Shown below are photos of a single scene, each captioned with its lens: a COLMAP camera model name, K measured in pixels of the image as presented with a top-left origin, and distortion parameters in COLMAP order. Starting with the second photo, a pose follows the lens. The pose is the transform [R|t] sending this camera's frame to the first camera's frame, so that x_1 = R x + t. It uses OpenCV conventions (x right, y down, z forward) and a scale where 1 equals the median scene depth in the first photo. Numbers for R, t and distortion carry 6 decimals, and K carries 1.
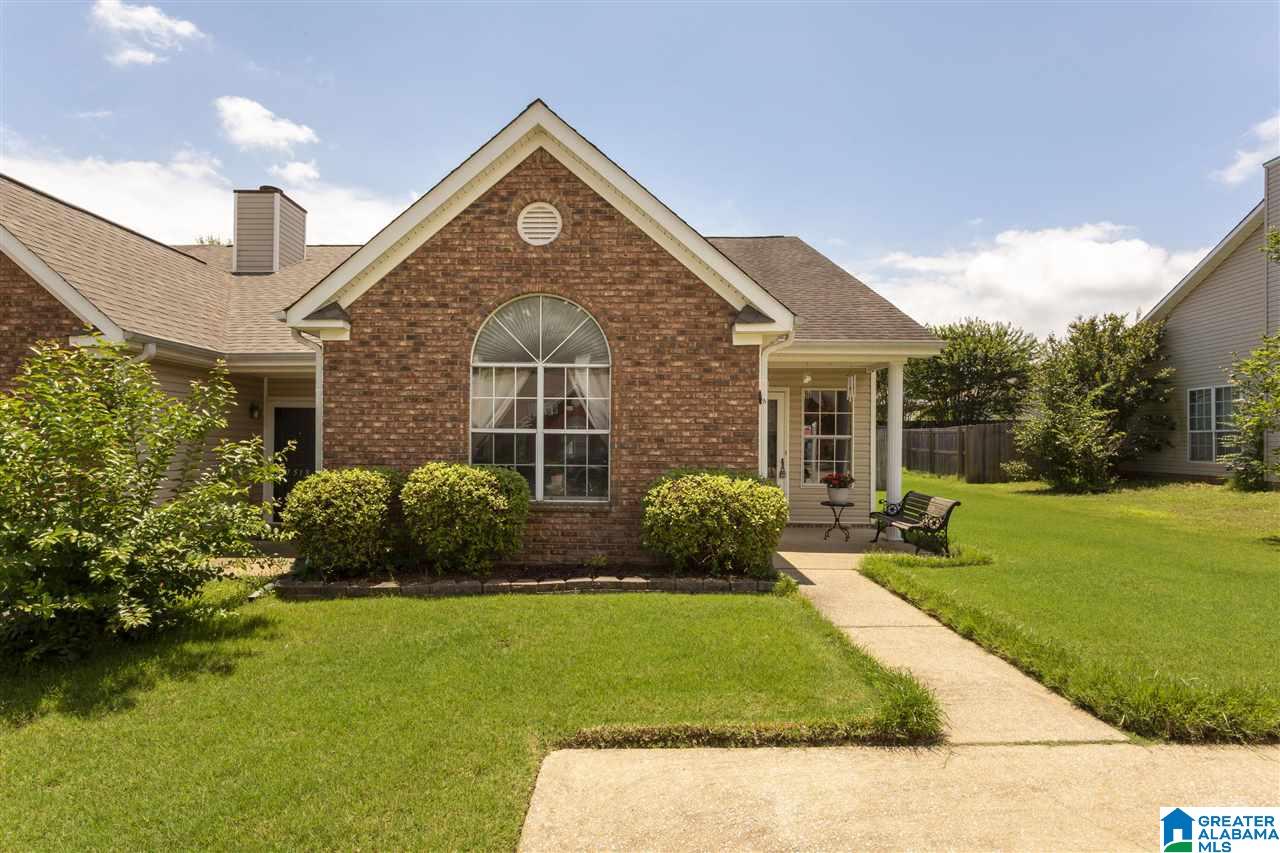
lens RADIAL K [[684.5, 0, 641.5], [0, 684.5, 444.4], [0, 0, 1]] dist [-0.000461, 0.000597]
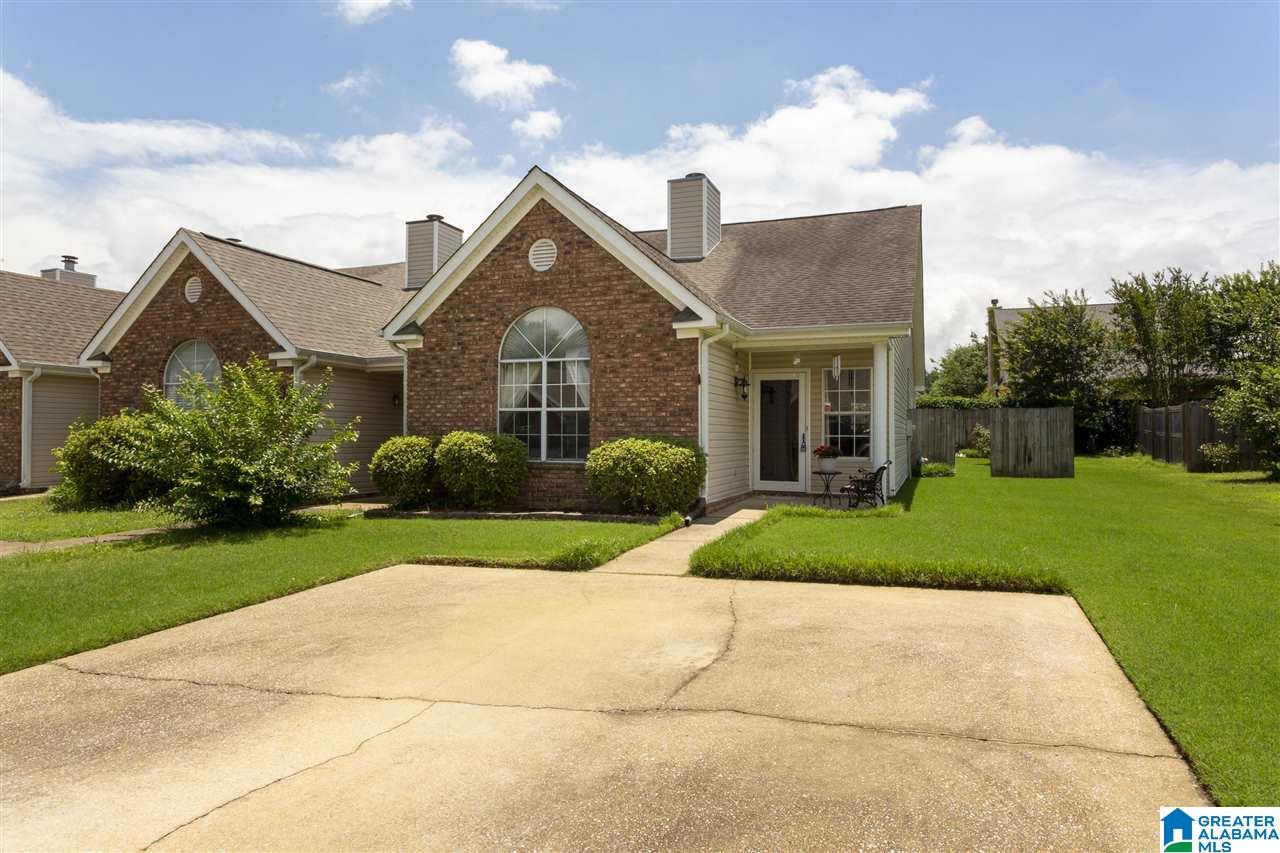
lens RADIAL K [[815.3, 0, 640.0], [0, 815.3, 426.5], [0, 0, 1]] dist [0.000095, 0.000146]
pose [[0.936303, -0.008189, -0.351098, 0.593018], [0.003760, 0.999905, -0.013293, 0.036617], [0.351173, 0.011126, 0.936244, -0.429735]]
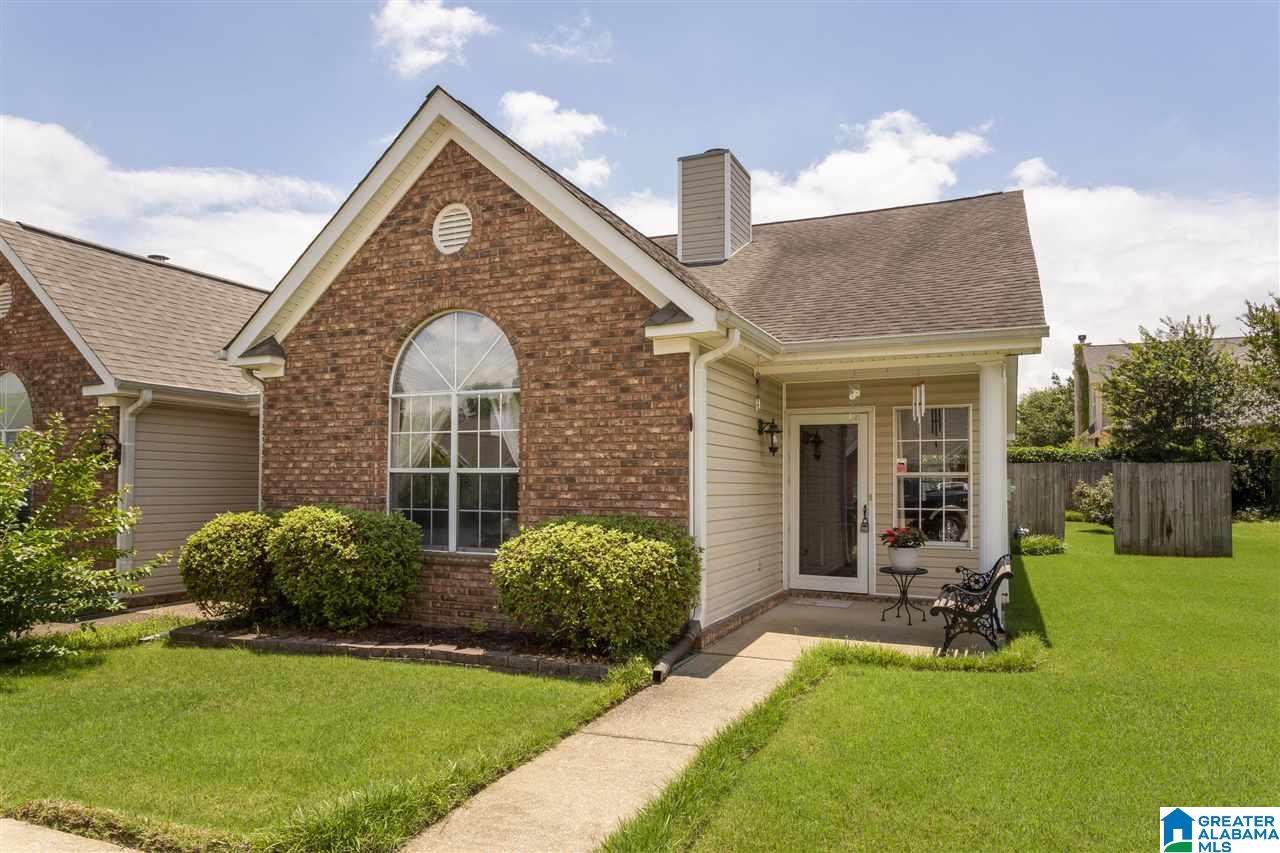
lens RADIAL K [[846.0, 0, 642.6], [0, 846.0, 468.8], [0, 0, 1]] dist [0.001775, 0.001854]
pose [[0.916113, -0.010981, -0.400770, 0.495398], [0.001942, 0.999735, -0.022952, 0.003578], [0.400915, 0.020248, 0.915891, 0.131131]]
